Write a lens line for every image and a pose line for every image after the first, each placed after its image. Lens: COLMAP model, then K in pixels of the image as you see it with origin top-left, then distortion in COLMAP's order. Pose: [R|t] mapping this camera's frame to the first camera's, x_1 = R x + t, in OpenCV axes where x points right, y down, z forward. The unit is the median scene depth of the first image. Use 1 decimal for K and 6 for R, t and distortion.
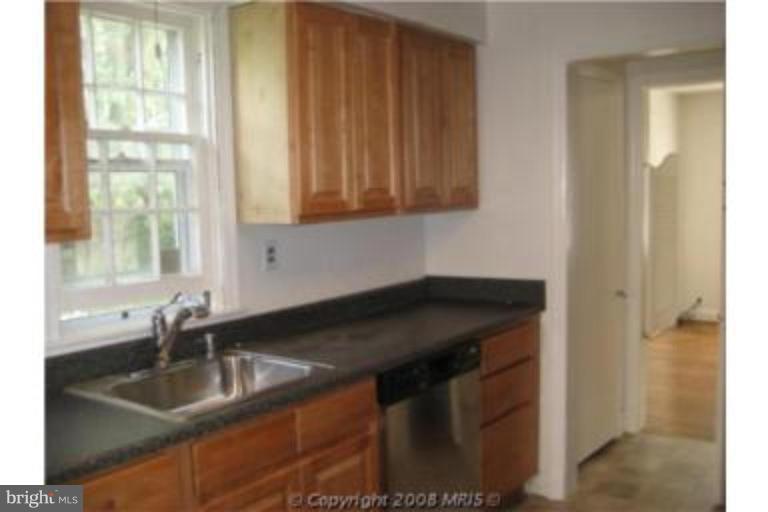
lens RADIAL K [[743.4, 0, 384.8], [0, 743.4, 259.9], [0, 0, 1]] dist [0.008956, 0.000000]
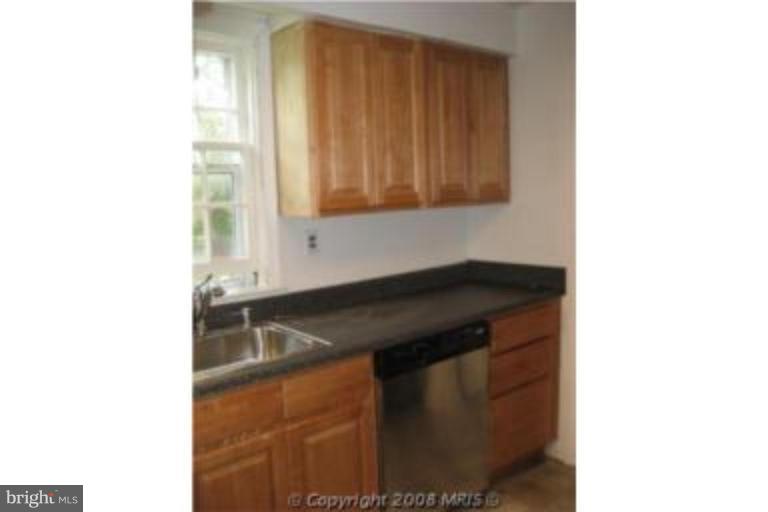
lens RADIAL K [[549.7, 0, 383.1], [0, 549.7, 249.5], [0, 0, 1]] dist [-0.014604, 0.003900]
pose [[0.970969, 0.018939, -0.238456, 0.179883], [-0.013968, 0.999649, 0.022518, -0.017173], [0.238799, -0.018533, 0.970892, 0.178095]]
